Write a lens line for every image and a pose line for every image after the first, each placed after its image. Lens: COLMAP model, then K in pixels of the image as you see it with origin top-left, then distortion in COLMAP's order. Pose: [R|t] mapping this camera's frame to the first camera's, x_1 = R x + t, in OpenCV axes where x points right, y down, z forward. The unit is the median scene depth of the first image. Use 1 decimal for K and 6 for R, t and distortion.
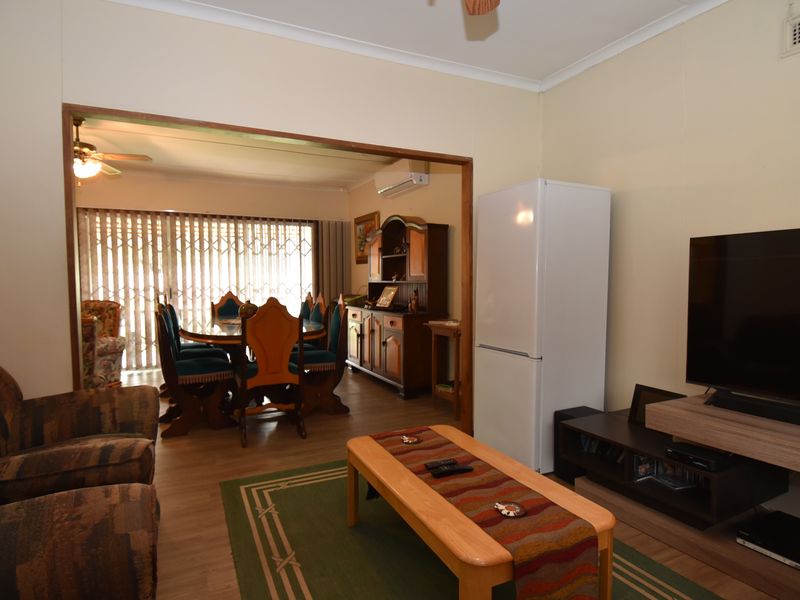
lens RADIAL K [[468.7, 0, 395.9], [0, 468.7, 303.7], [0, 0, 1]] dist [0.058639, -0.065167]
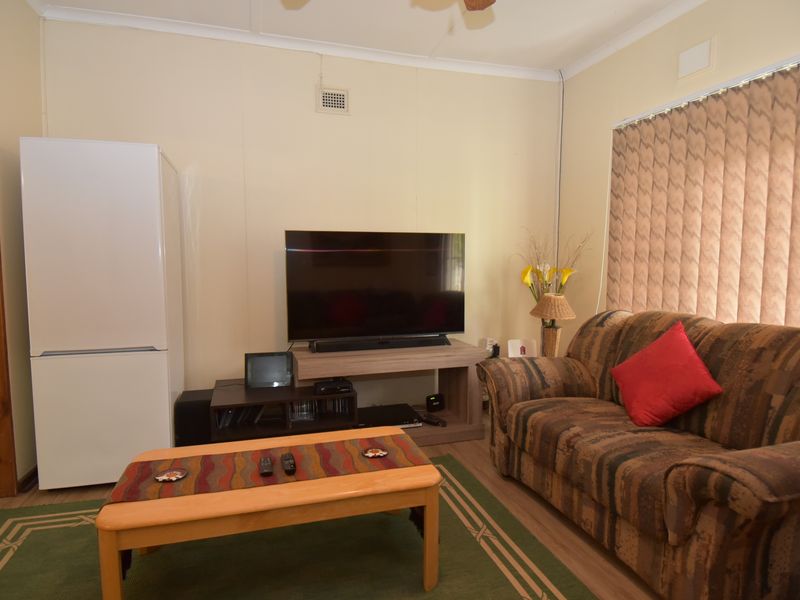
lens RADIAL K [[468.7, 0, 395.9], [0, 468.7, 303.7], [0, 0, 1]] dist [0.058639, -0.065167]
pose [[0.145616, -0.074912, 0.986501, -0.636174], [0.045816, 0.996570, 0.068913, -0.016177], [-0.988280, 0.035162, 0.148548, 0.526486]]
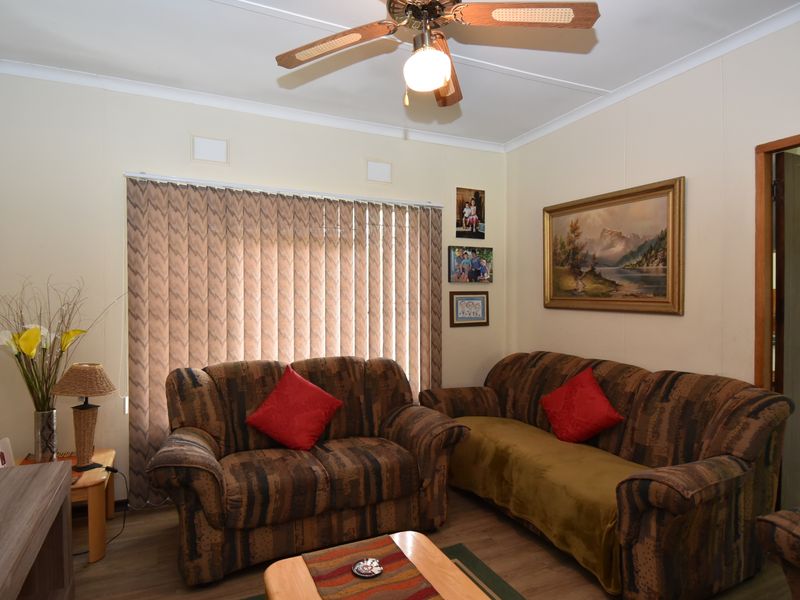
lens RADIAL K [[468.7, 0, 395.9], [0, 468.7, 303.7], [0, 0, 1]] dist [0.058639, -0.065167]
pose [[-0.999976, 0.006689, 0.001780, 0.129496], [0.006778, 0.998446, 0.055315, -0.123595], [-0.001407, 0.055325, -0.998467, 1.381219]]
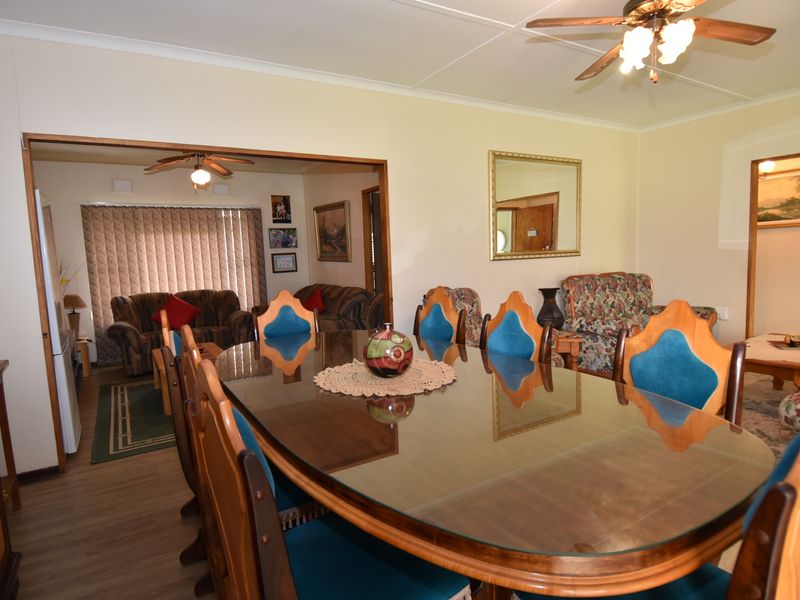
lens RADIAL K [[468.7, 0, 395.9], [0, 468.7, 303.7], [0, 0, 1]] dist [0.058639, -0.065167]
pose [[-0.993321, 0.056189, -0.100781, -0.571354], [0.040392, 0.987487, 0.152442, -0.187631], [0.108085, 0.147353, -0.983161, 2.914368]]
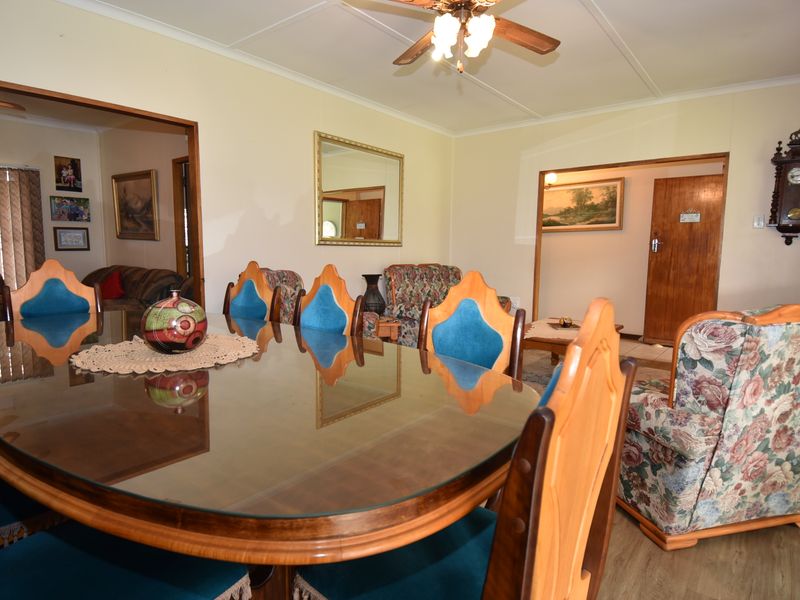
lens RADIAL K [[468.7, 0, 395.9], [0, 468.7, 303.7], [0, 0, 1]] dist [0.058639, -0.065167]
pose [[-0.900060, 0.047103, -0.433212, -0.625909], [-0.027486, 0.986025, 0.164317, -0.135452], [0.434898, 0.159802, -0.886187, 2.879162]]
